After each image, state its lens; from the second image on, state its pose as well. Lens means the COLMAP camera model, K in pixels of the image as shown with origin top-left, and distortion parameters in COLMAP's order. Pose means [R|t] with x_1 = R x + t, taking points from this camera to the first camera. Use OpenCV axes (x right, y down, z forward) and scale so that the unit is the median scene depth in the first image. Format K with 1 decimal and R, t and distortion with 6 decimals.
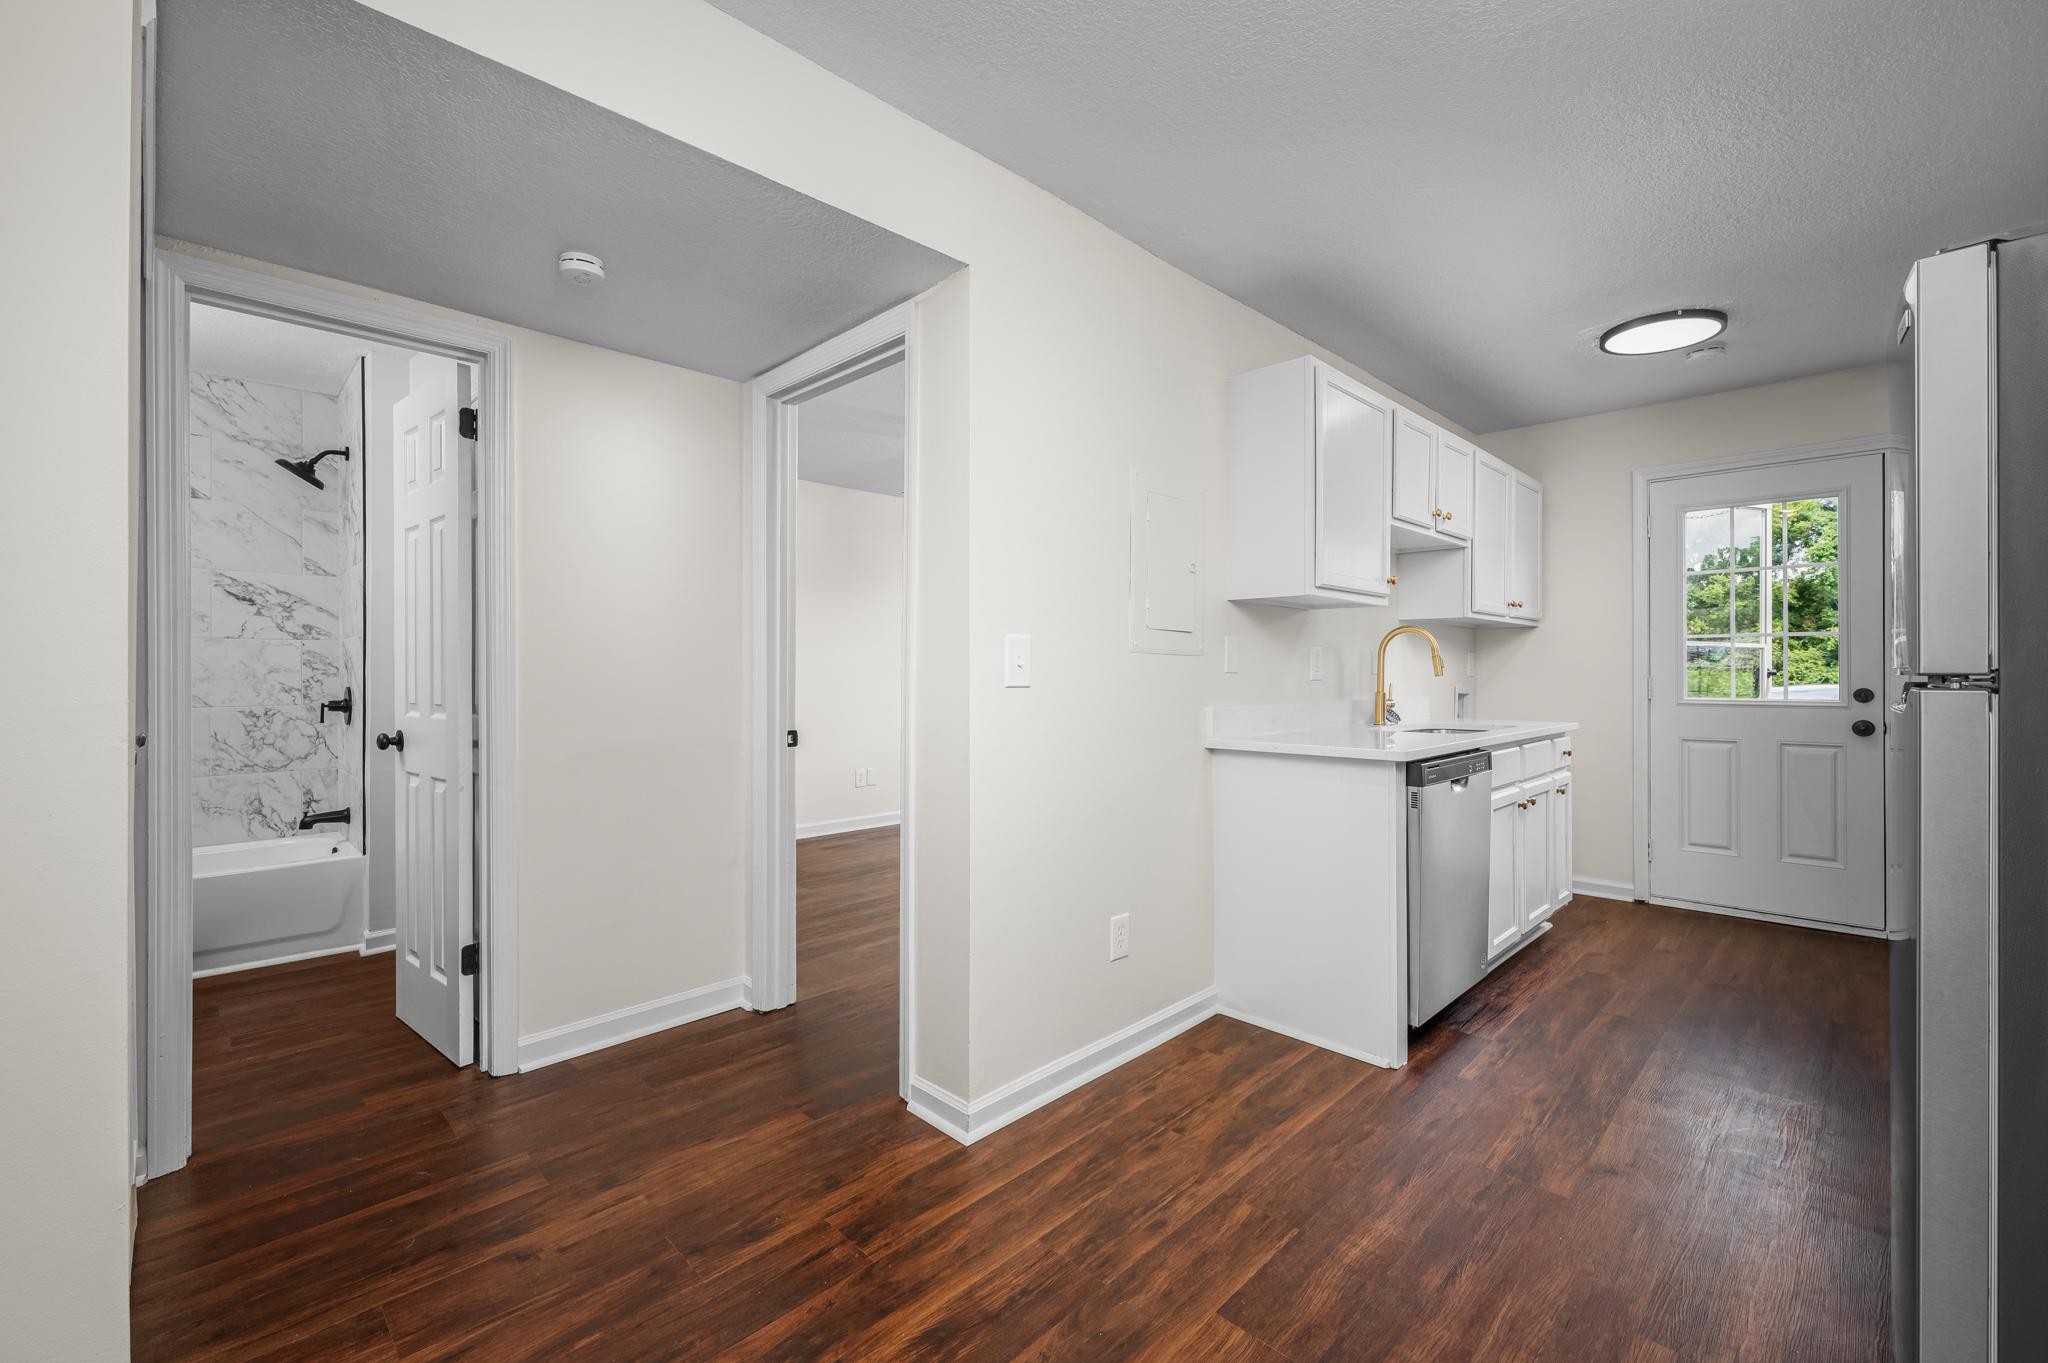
lens RADIAL K [[850.6, 0, 1032.9], [0, 850.6, 673.1], [0, 0, 1]] dist [-0.002657, 0.000239]
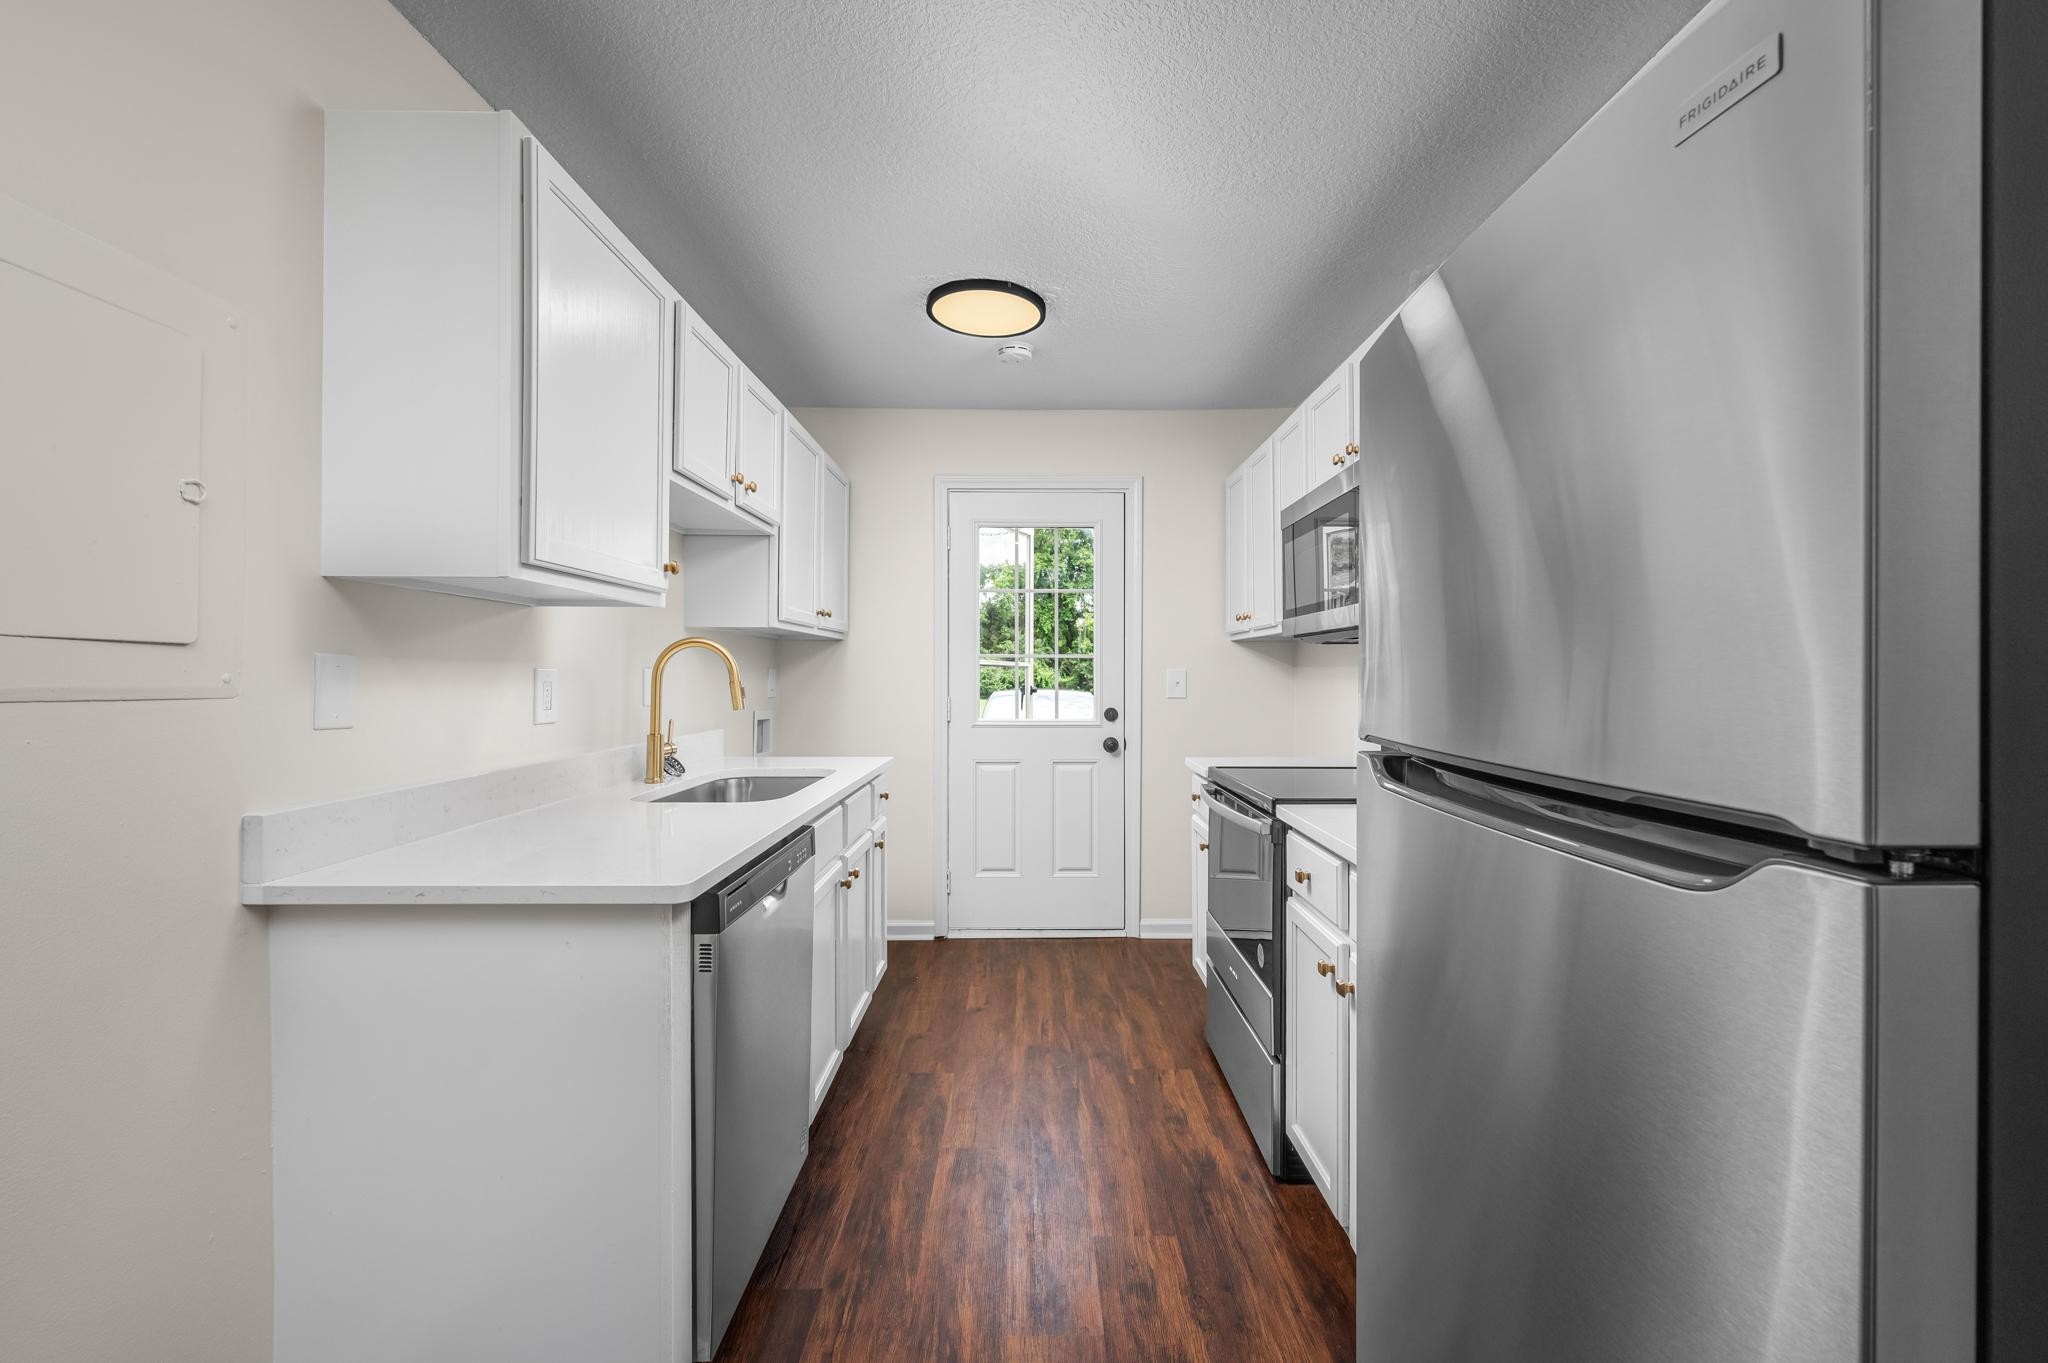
lens RADIAL K [[850.6, 0, 1033.8], [0, 850.6, 669.7], [0, 0, 1]] dist [-0.002657, 0.000239]
pose [[0.701566, 0.004914, 0.712588, 0.138055], [-0.003061, 0.999988, -0.003882, -0.026836], [-0.712598, 0.000543, 0.701572, 0.312156]]
